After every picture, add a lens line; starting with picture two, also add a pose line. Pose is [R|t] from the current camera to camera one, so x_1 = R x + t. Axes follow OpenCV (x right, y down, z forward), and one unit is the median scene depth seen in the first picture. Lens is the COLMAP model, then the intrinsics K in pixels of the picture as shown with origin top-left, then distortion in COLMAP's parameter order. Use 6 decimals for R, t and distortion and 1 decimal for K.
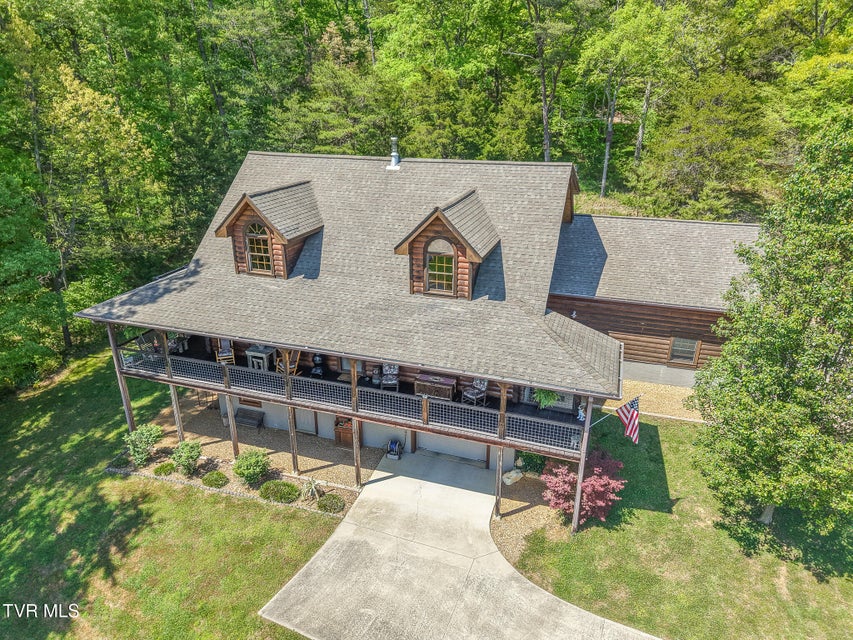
lens RADIAL K [[561.7, 0, 428.8], [0, 561.7, 322.1], [0, 0, 1]] dist [0.008754, -0.004360]
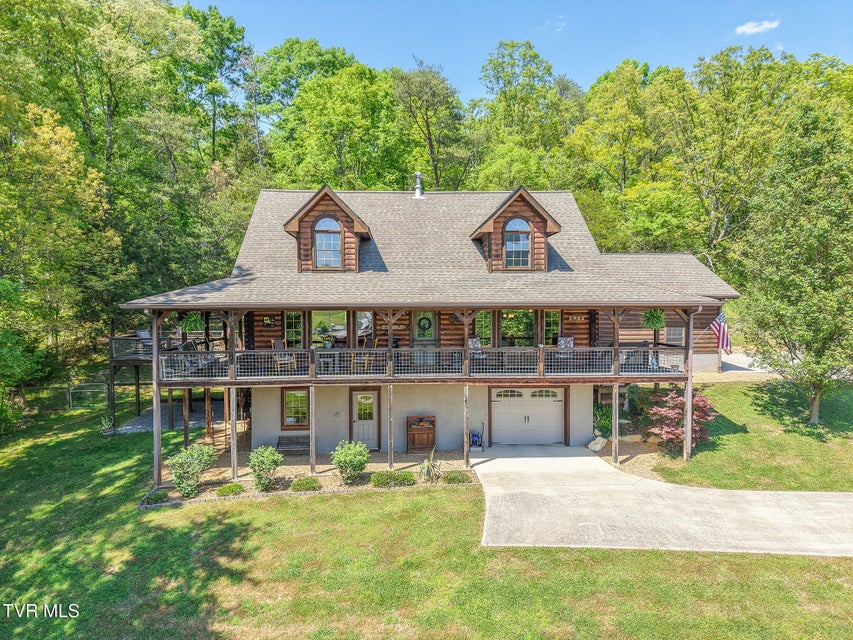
lens RADIAL K [[561.7, 0, 427.0], [0, 561.7, 319.5], [0, 0, 1]] dist [0.008754, -0.004360]
pose [[0.930629, -0.021485, 0.365334, -0.543886], [0.144481, 0.938754, -0.312835, 0.356899], [-0.336237, 0.343917, 0.876736, 0.125747]]
